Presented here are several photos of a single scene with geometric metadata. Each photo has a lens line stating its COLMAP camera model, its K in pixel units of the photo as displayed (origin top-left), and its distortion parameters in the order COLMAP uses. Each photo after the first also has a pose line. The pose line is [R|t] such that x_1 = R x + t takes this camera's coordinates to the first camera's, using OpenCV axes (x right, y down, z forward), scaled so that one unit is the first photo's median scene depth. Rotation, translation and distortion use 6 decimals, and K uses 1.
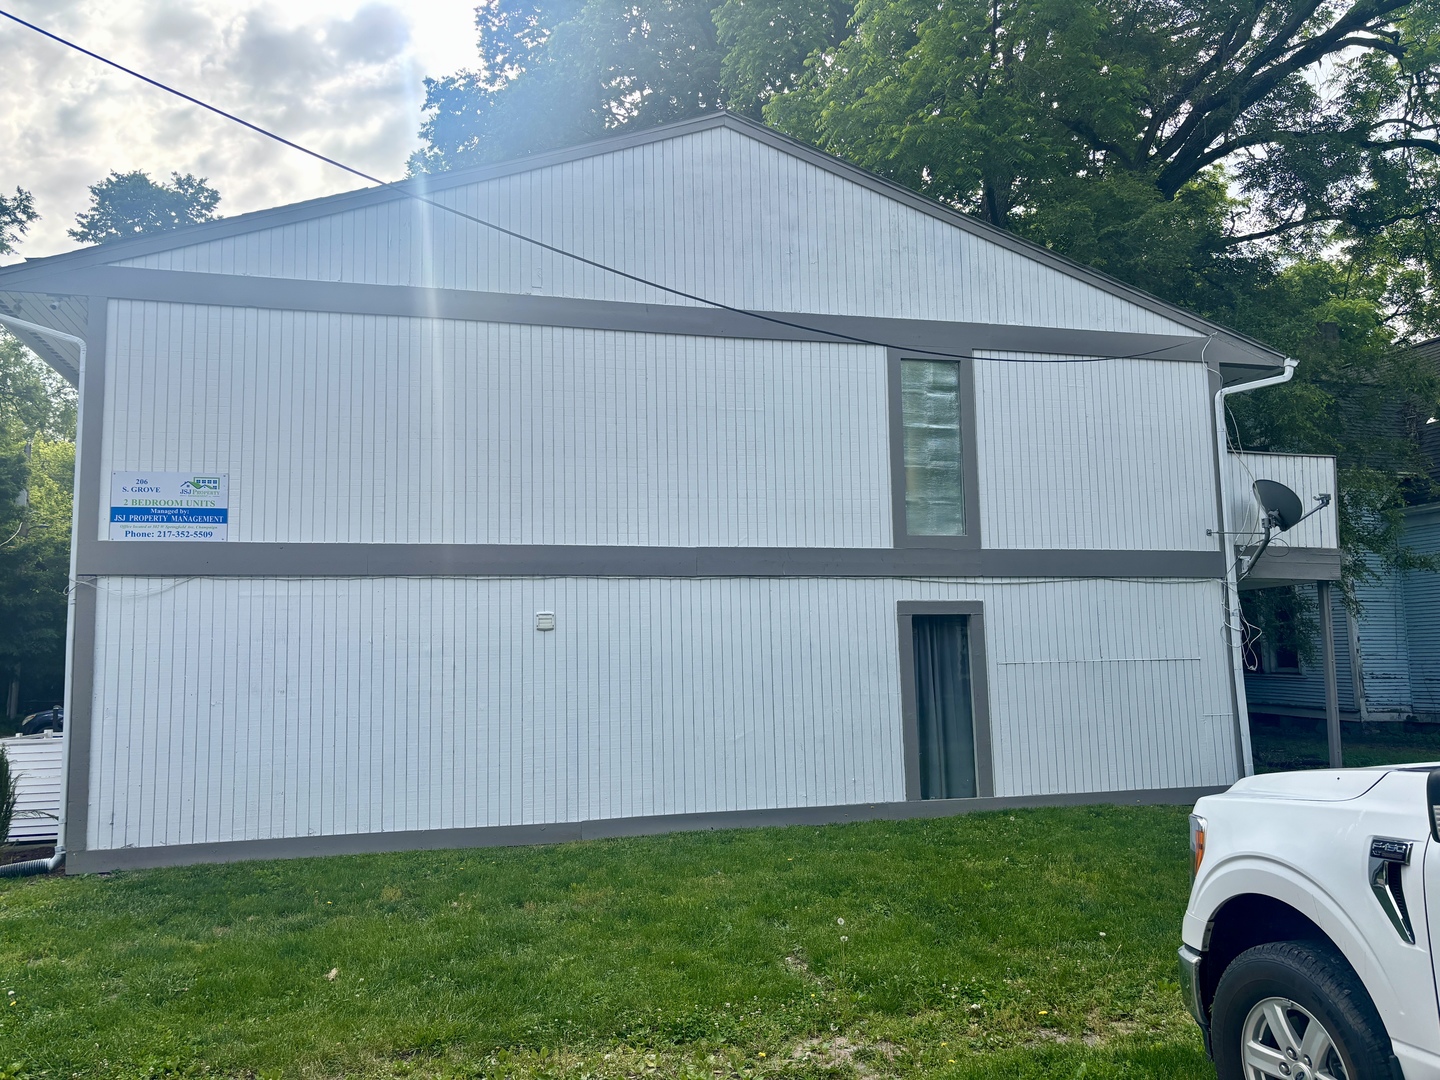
lens RADIAL K [[1079.7, 0, 720.0], [0, 1079.7, 540.0], [0, 0, 1]] dist [0.027278, -0.005685]
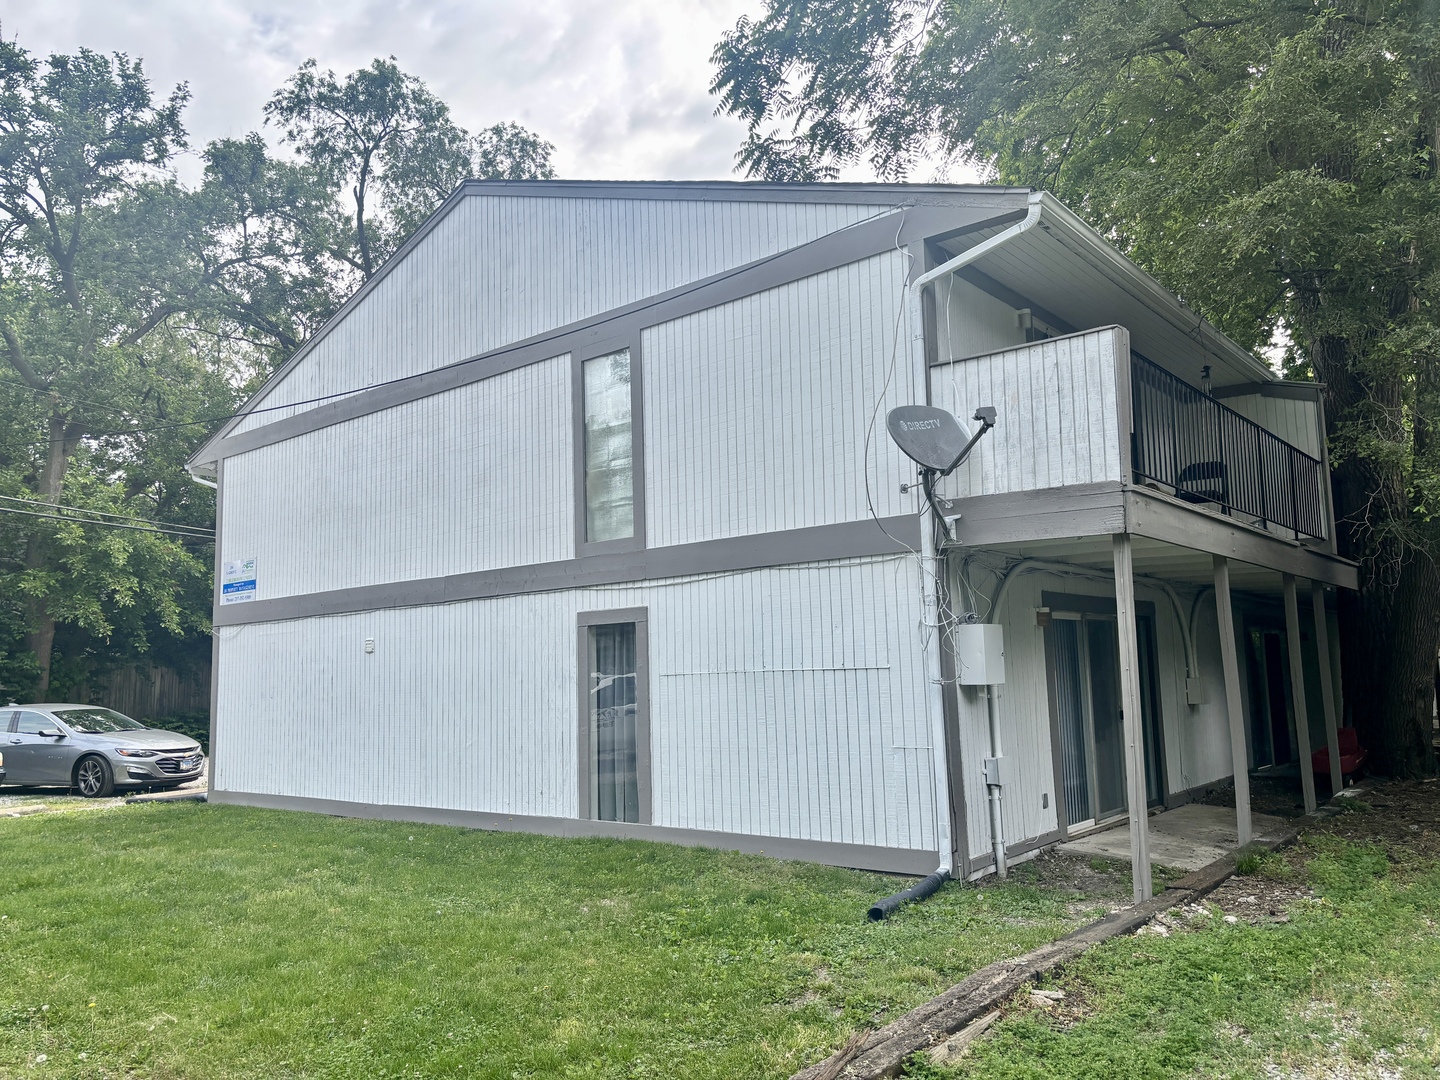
lens RADIAL K [[1065.5, 0, 720.4], [0, 1065.5, 546.0], [0, 0, 1]] dist [0.091079, -0.001611]
pose [[0.585102, -0.098530, -0.804952, 1.004195], [0.101335, 0.993695, -0.047976, 0.055433], [0.804604, -0.053499, 0.591397, 0.525933]]
